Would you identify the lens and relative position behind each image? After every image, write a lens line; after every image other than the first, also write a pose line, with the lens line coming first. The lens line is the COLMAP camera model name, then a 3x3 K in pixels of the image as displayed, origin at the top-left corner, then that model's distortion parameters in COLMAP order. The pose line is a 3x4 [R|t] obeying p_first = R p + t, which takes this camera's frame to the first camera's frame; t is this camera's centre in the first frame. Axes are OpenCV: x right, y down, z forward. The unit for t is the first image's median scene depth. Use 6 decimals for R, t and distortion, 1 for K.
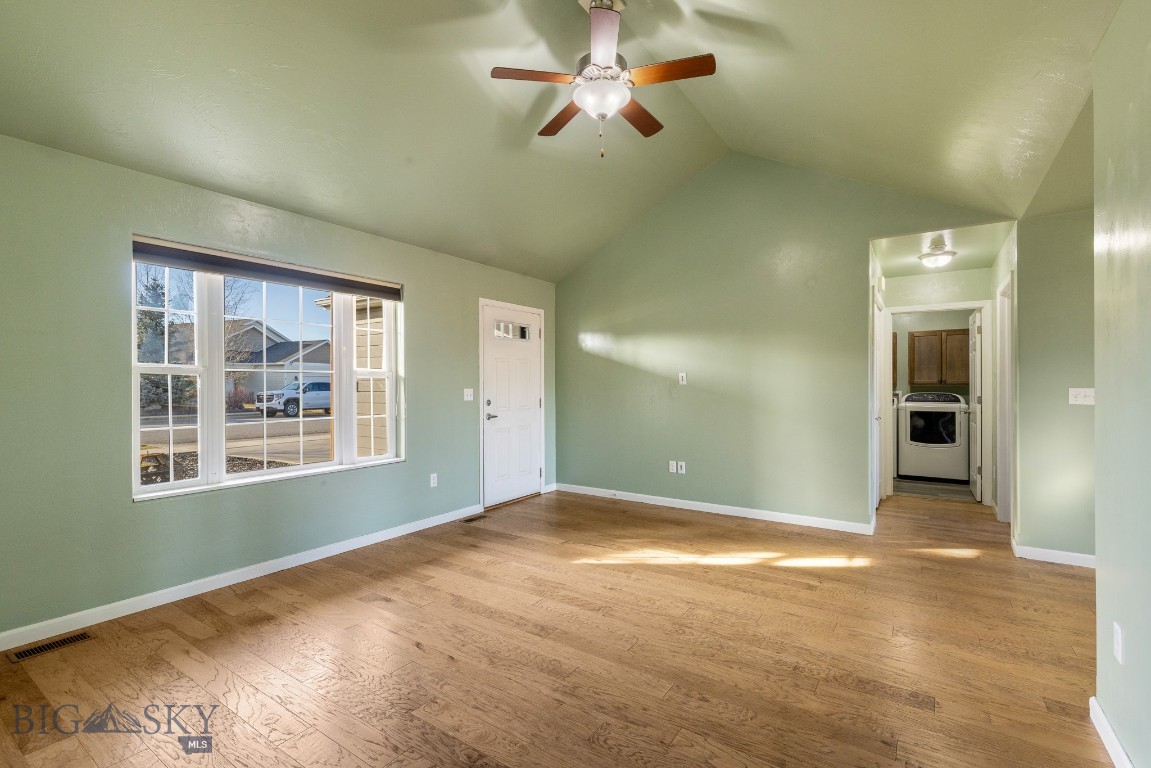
lens RADIAL K [[519.4, 0, 577.6], [0, 519.4, 385.4], [0, 0, 1]] dist [0.010869, -0.002443]
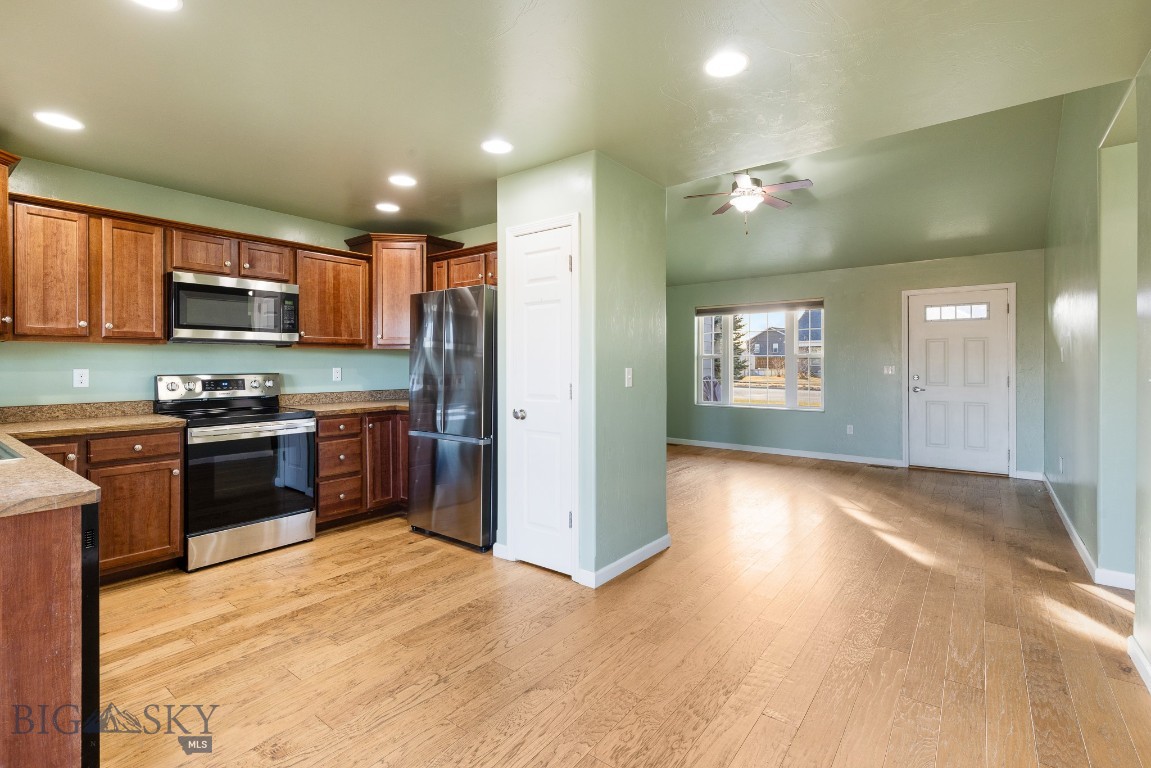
lens RADIAL K [[519.4, 0, 571.1], [0, 519.4, 364.5], [0, 0, 1]] dist [0.010869, -0.002443]
pose [[-0.075042, 0.002704, -0.997177, 1.681970], [-0.001236, 0.999995, 0.002805, 0.002633], [0.997180, 0.001443, -0.075038, 0.485693]]
